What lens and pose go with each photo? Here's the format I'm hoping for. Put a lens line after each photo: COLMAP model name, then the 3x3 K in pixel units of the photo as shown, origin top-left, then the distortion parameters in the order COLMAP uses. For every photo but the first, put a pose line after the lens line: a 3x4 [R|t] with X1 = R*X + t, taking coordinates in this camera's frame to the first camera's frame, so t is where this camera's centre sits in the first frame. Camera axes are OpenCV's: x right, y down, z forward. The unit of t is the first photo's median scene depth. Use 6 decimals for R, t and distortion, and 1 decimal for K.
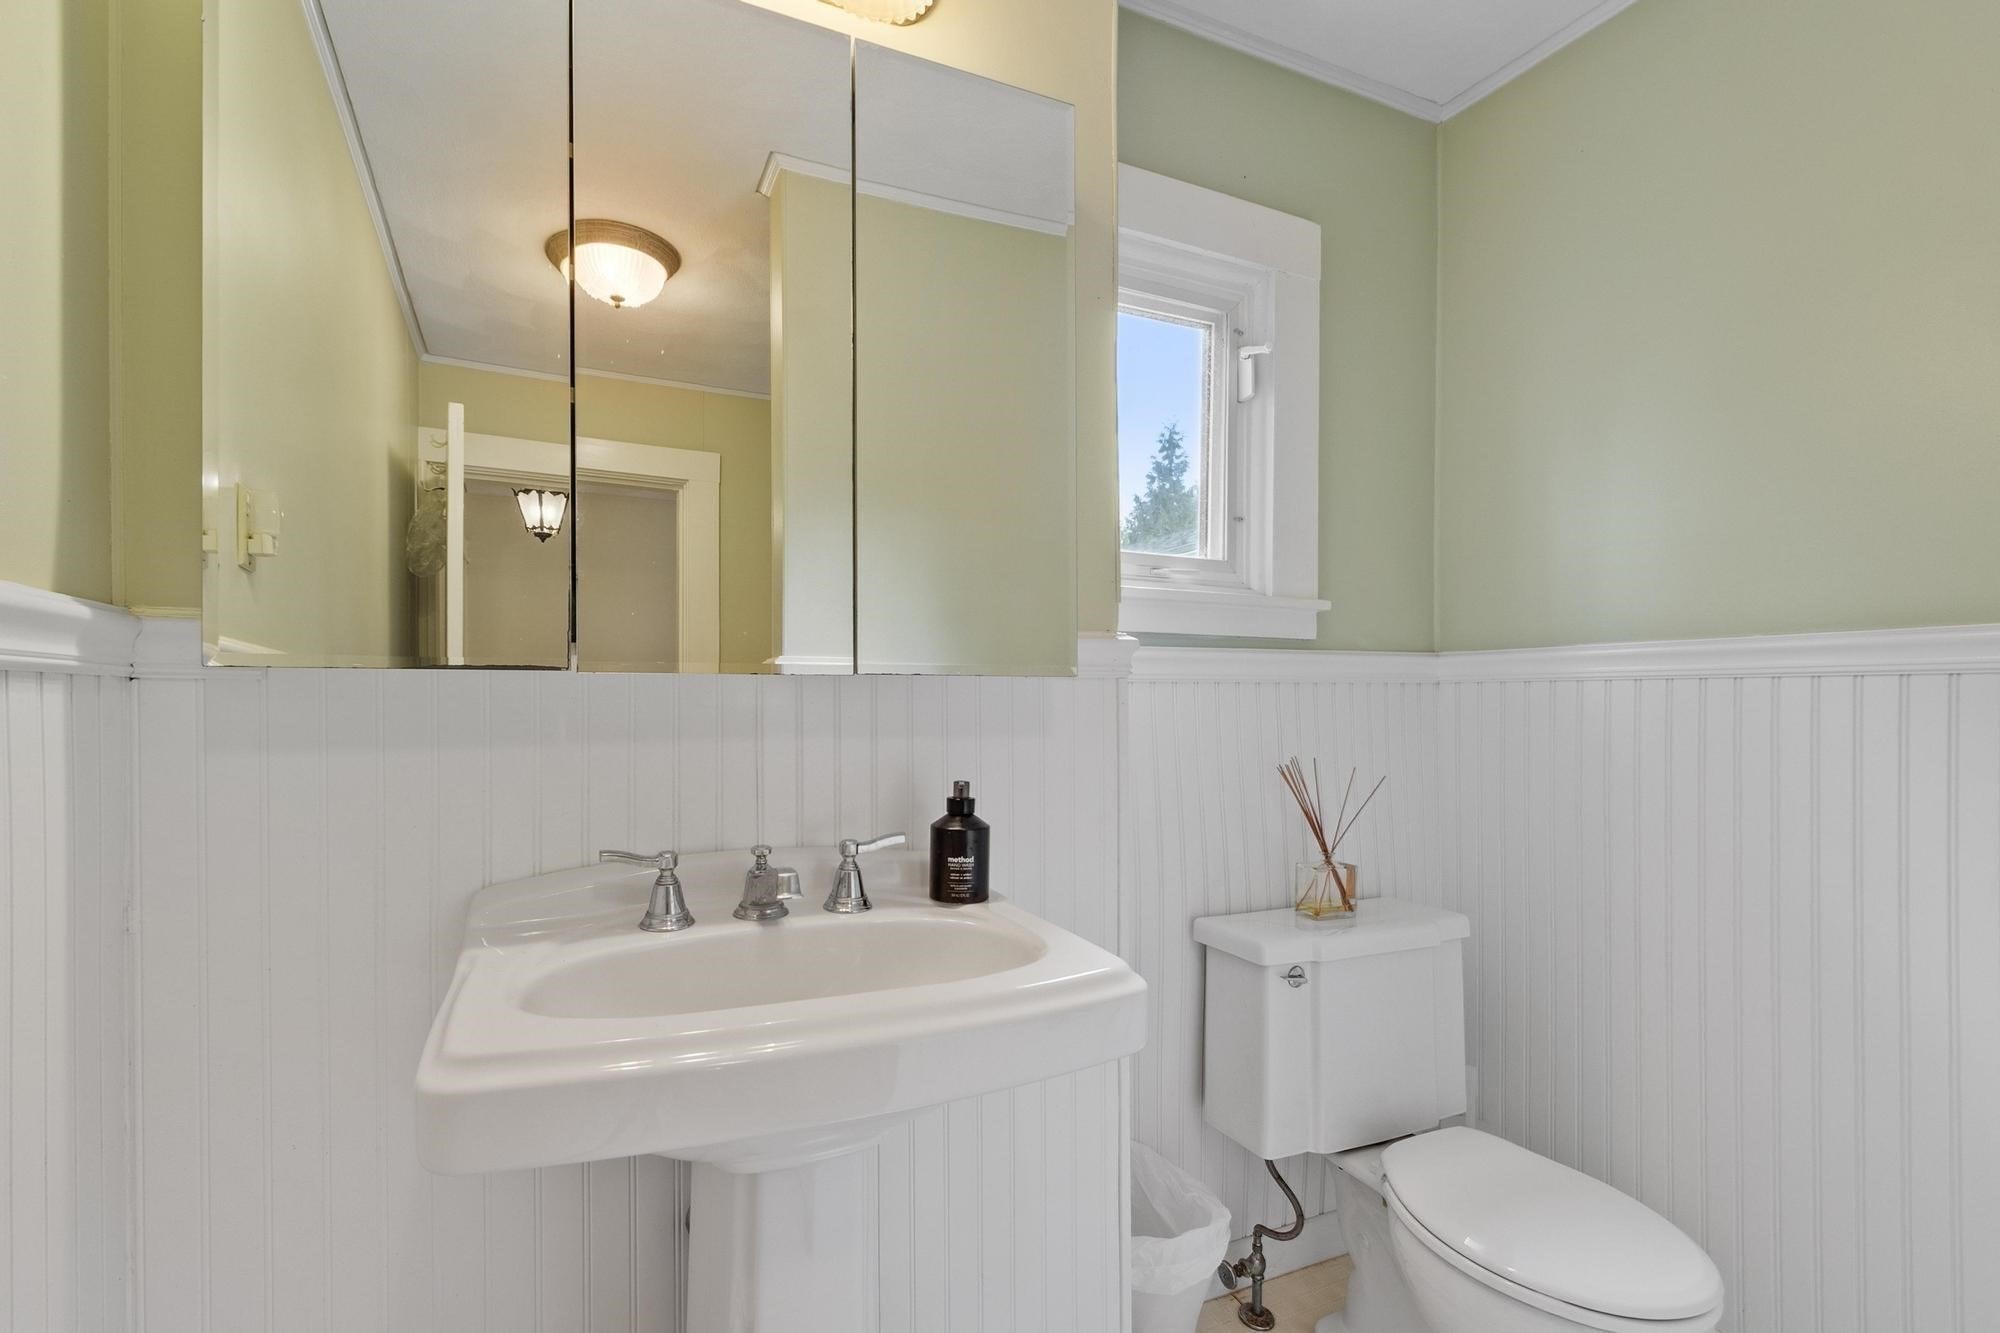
lens RADIAL K [[946.1, 0, 996.7], [0, 946.1, 689.2], [0, 0, 1]] dist [0.016335, 0.000025]
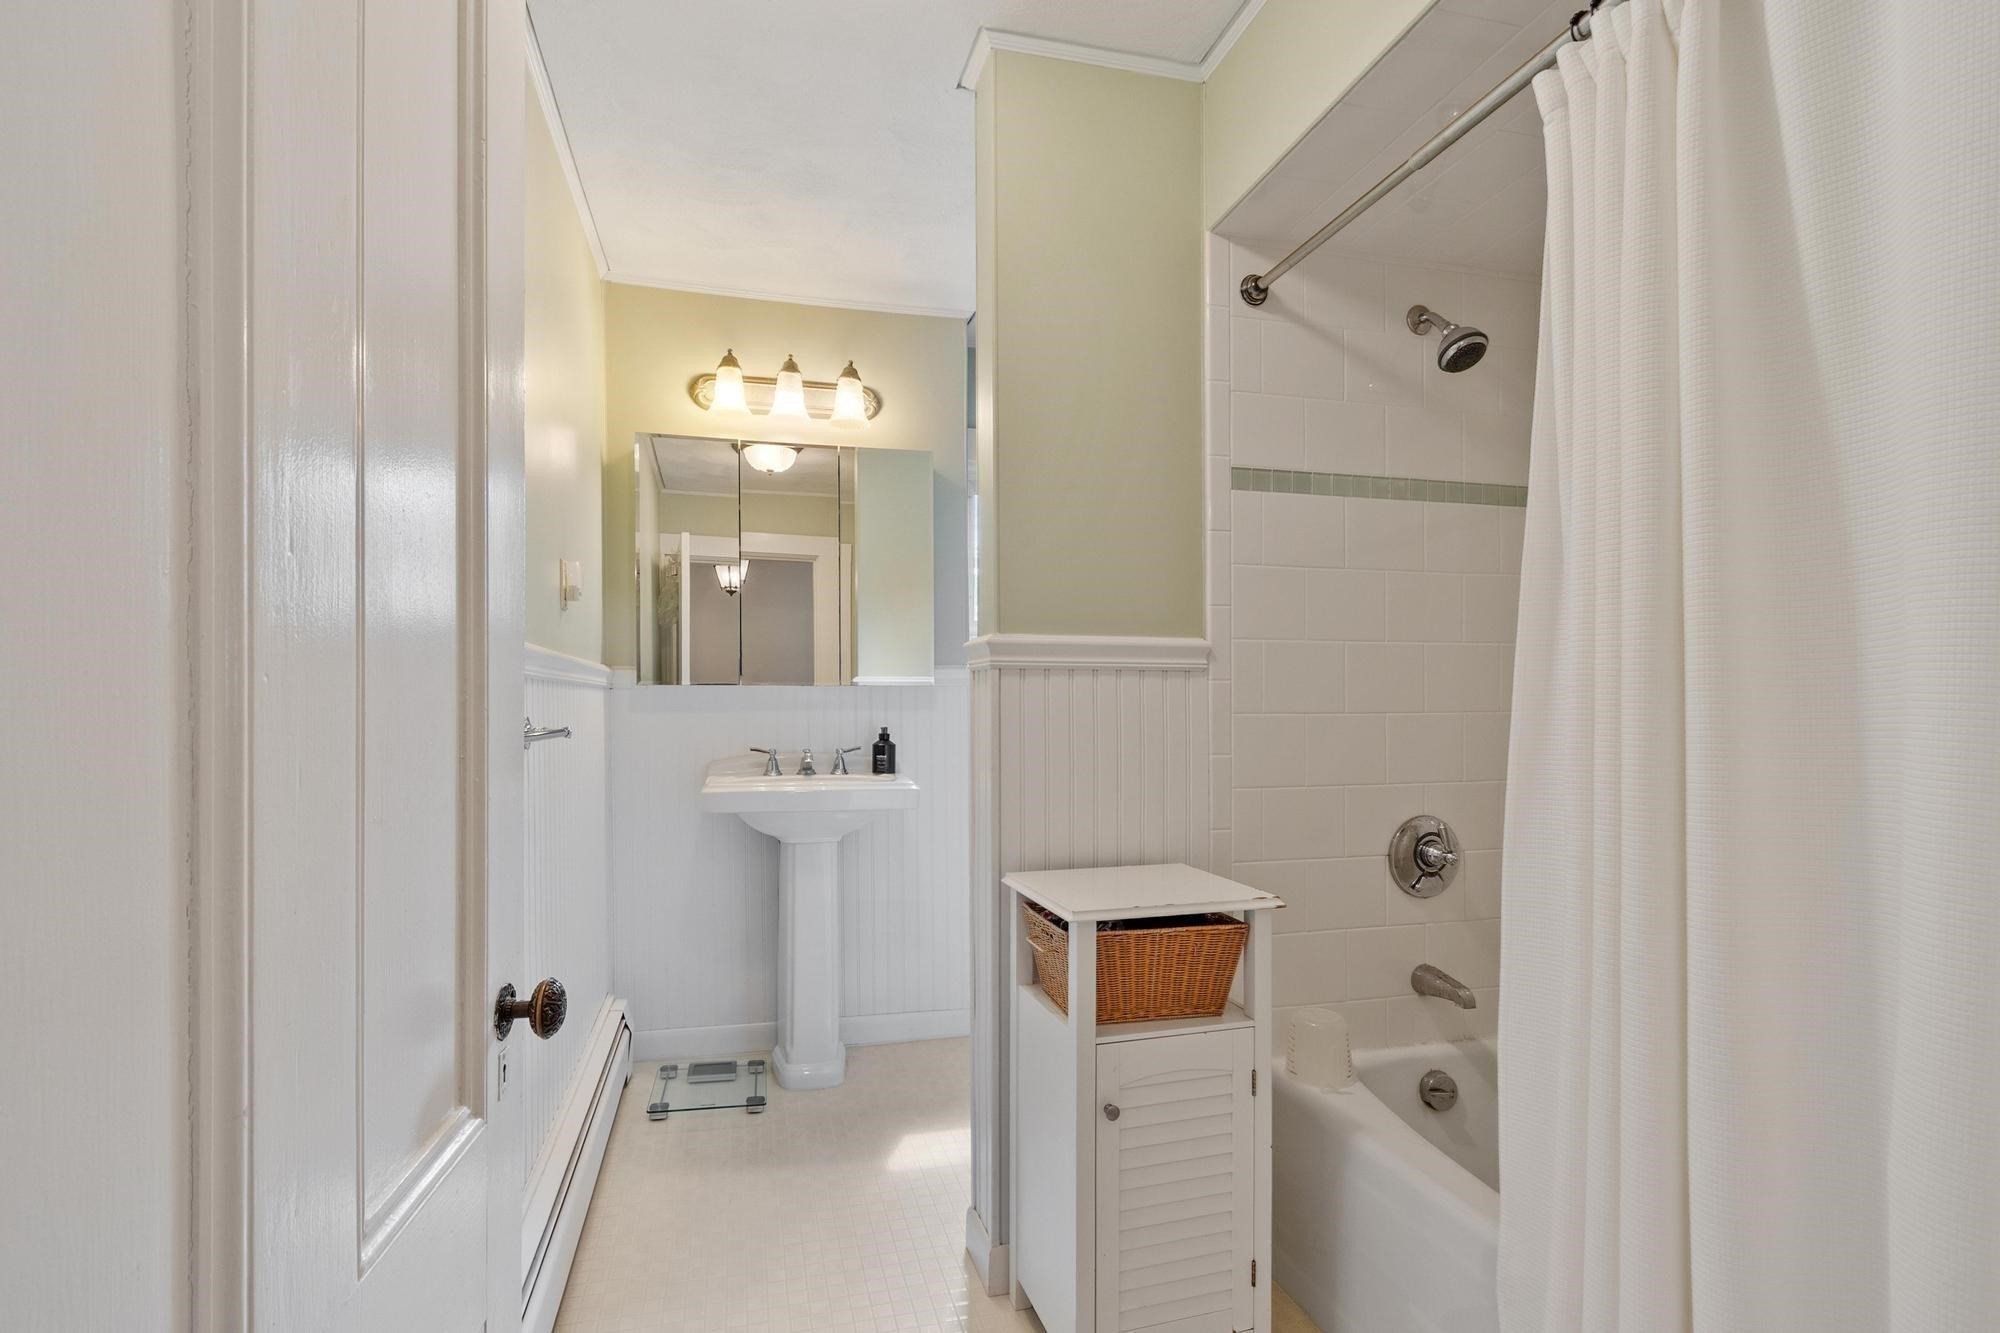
lens RADIAL K [[946.1, 0, 996.7], [0, 946.1, 689.2], [0, 0, 1]] dist [0.016335, 0.000025]
pose [[0.985133, -0.004990, -0.171721, 0.701777], [0.004480, 0.999984, -0.003356, 0.005158], [0.171735, 0.002537, 0.985140, -1.470765]]
